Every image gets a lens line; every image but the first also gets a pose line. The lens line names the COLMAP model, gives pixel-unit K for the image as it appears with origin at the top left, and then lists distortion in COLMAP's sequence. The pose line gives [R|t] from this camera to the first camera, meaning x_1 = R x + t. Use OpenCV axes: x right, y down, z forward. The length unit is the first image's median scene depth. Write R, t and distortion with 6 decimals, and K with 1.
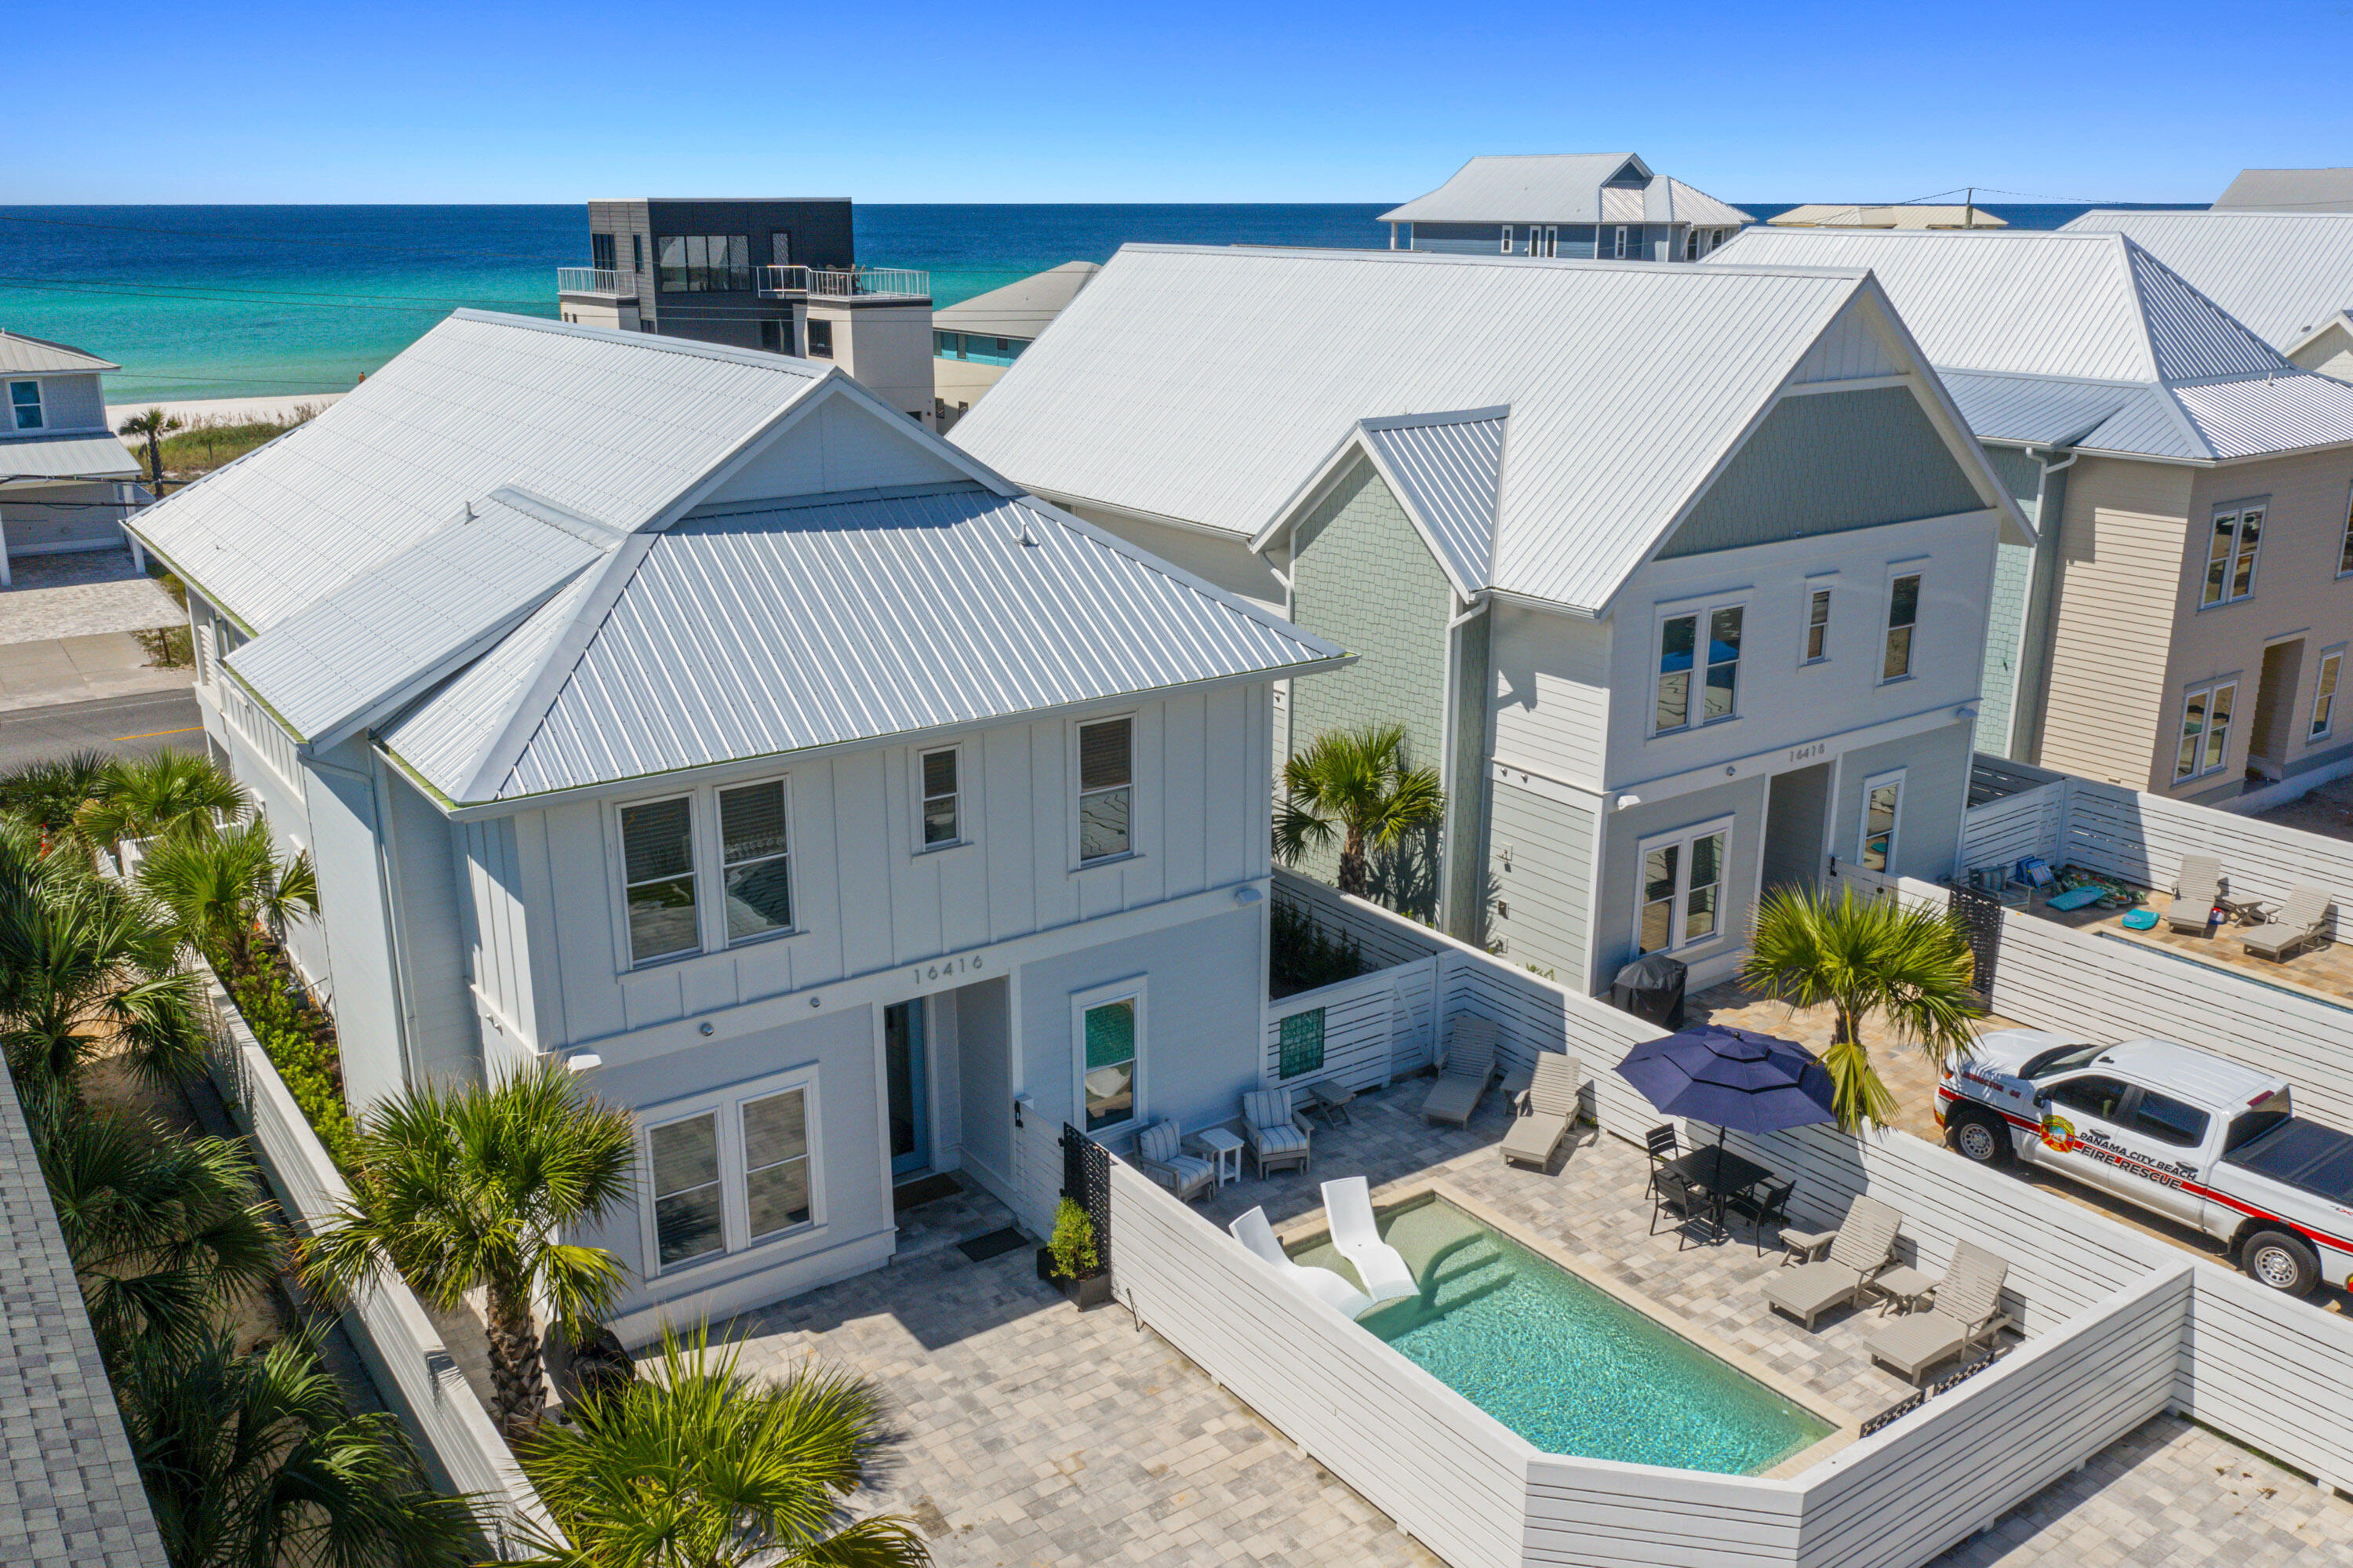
lens RADIAL K [[1965.8, 0, 1178.1], [0, 1965.8, 816.4], [0, 0, 1]] dist [-0.007301, 0.004582]
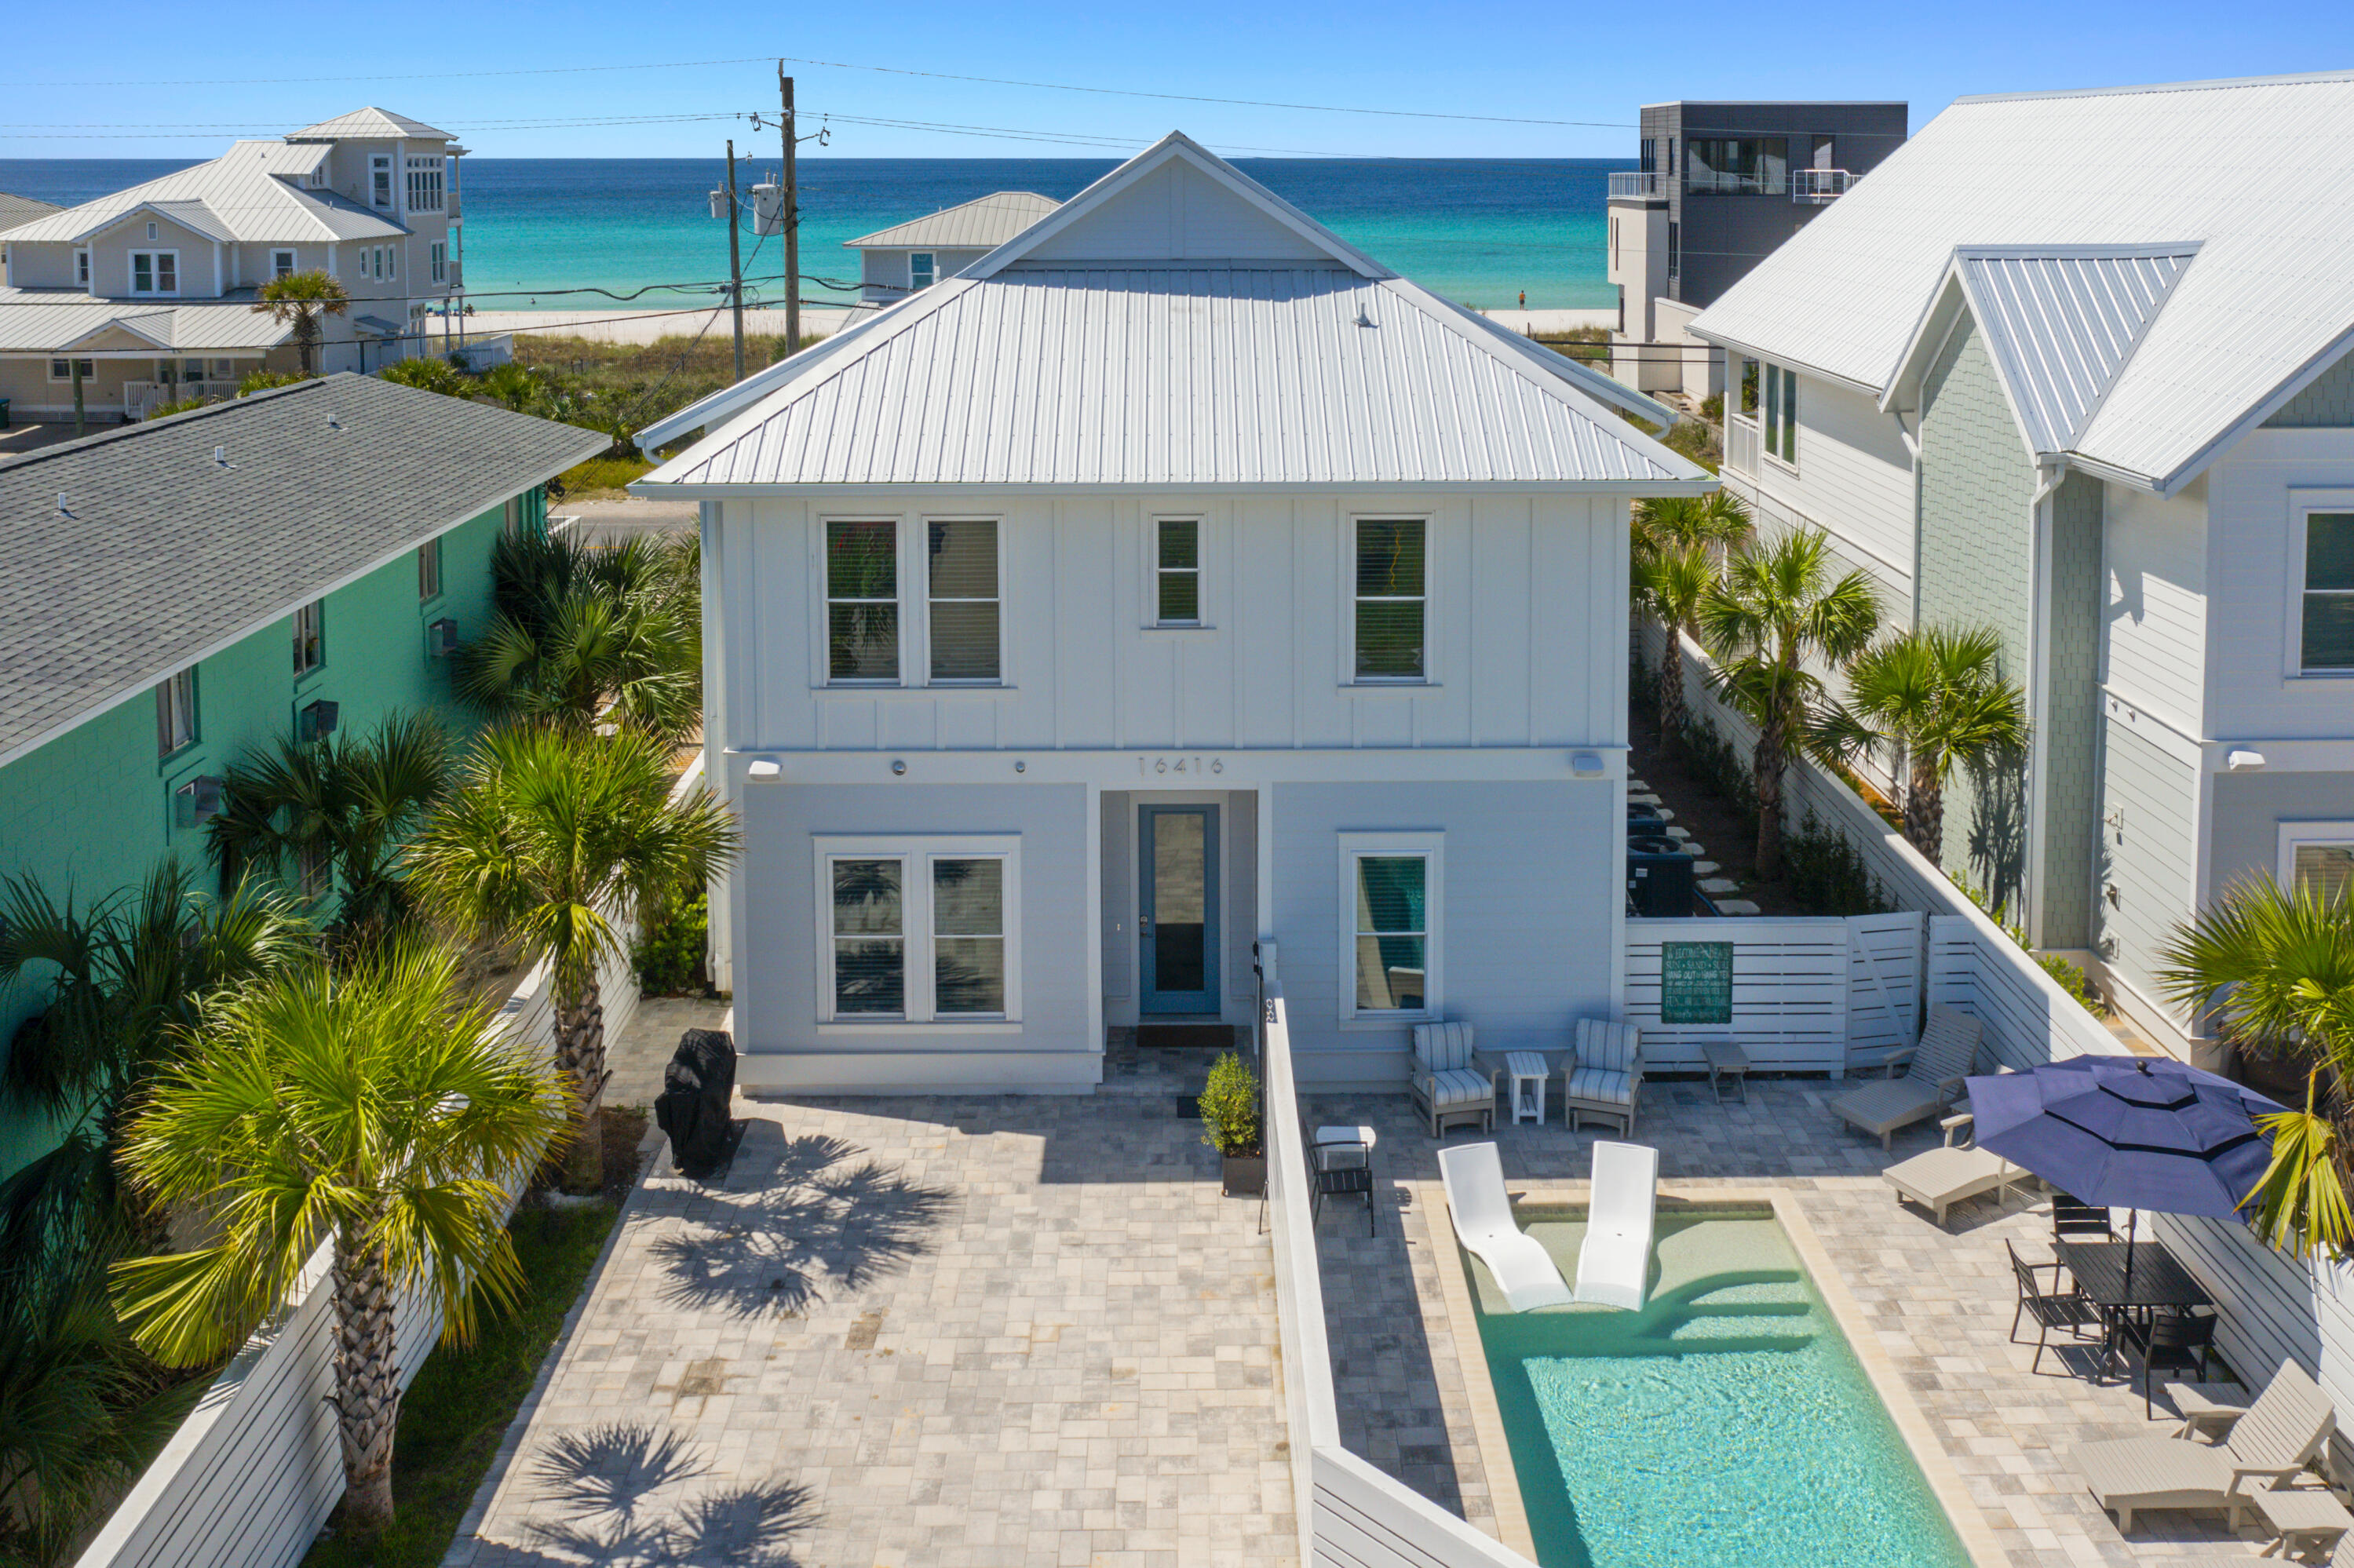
lens RADIAL K [[2073.9, 0, 1181.4], [0, 2073.9, 313.8], [0, 0, 1]] dist [-0.005083, -0.024567]
pose [[0.819900, 0.044334, -0.570787, 0.392418], [-0.172805, 0.969660, -0.172909, 0.037662], [0.545804, 0.240403, 0.802686, 0.168380]]
